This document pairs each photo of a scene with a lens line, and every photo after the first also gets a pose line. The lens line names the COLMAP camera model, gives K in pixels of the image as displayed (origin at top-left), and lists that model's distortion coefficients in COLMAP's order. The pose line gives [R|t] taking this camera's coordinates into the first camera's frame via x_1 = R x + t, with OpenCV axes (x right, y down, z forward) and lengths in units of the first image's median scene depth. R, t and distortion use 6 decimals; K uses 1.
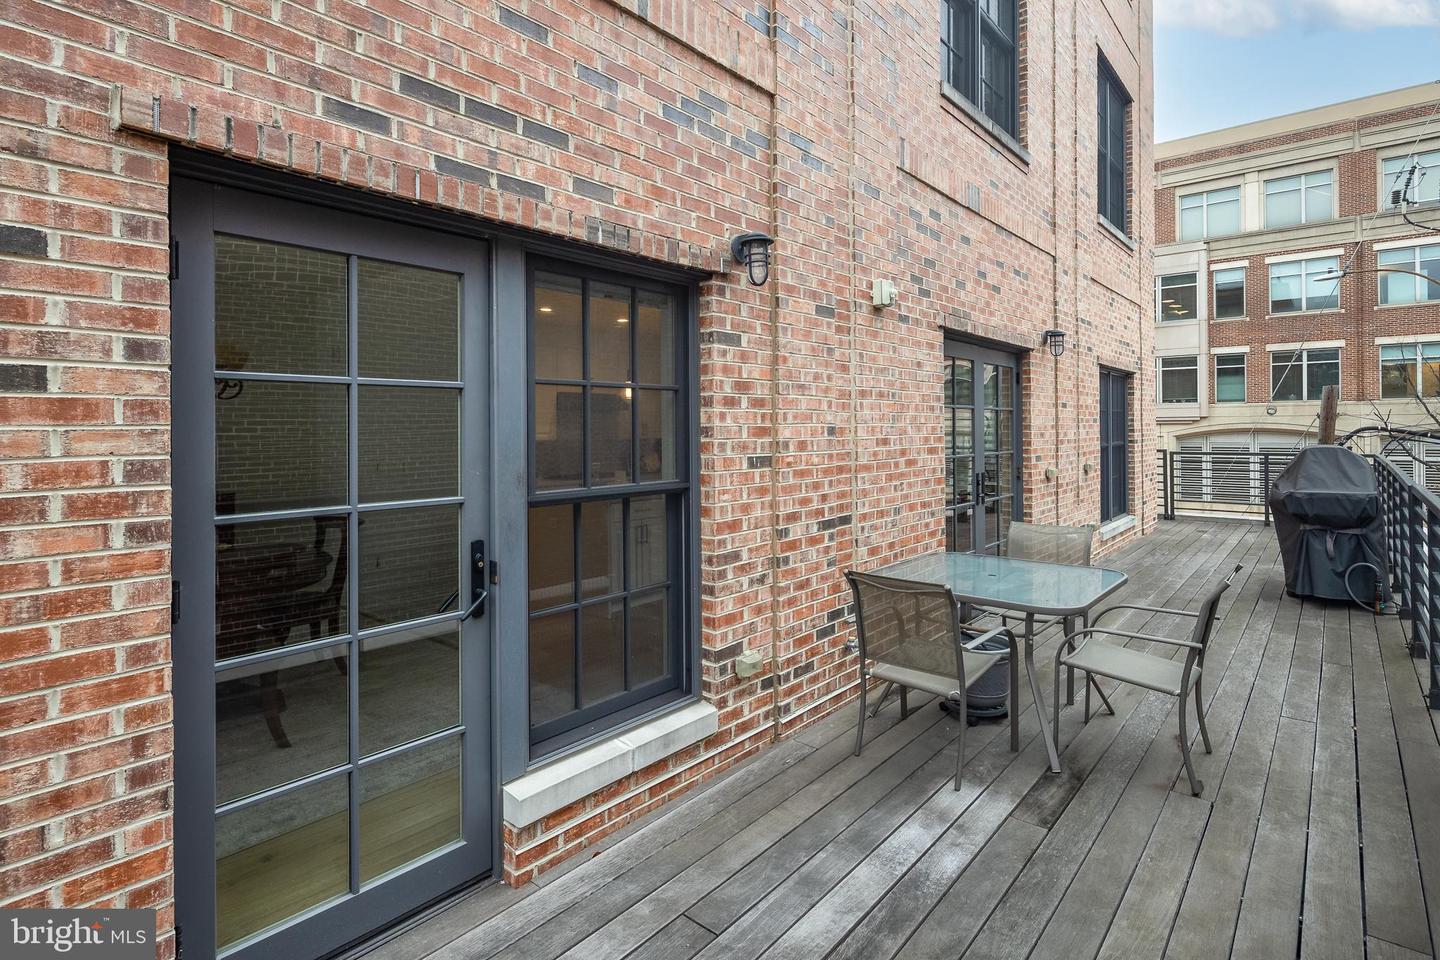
lens RADIAL K [[707.6, 0, 709.7], [0, 707.6, 427.2], [0, 0, 1]] dist [0.009434, 0.001985]
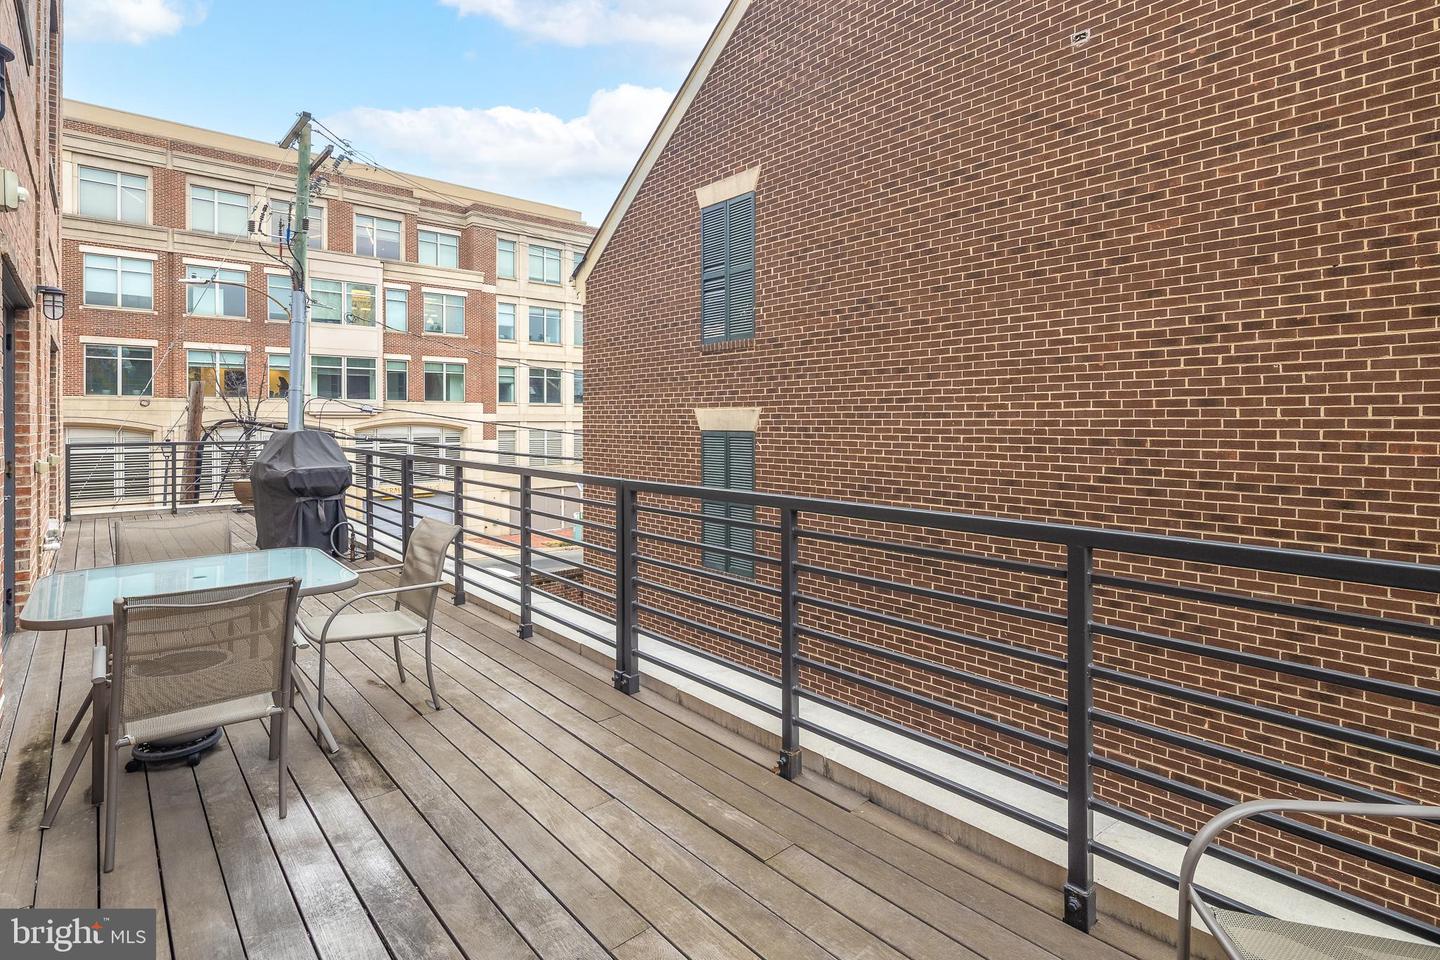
lens RADIAL K [[707.6, 0, 693.7], [0, 707.6, 421.8], [0, 0, 1]] dist [0.009434, 0.001985]
pose [[0.181162, 0.003416, 0.983447, -0.390312], [-0.002420, 0.999992, -0.003028, 0.033352], [-0.983450, -0.001832, 0.181169, 0.341400]]
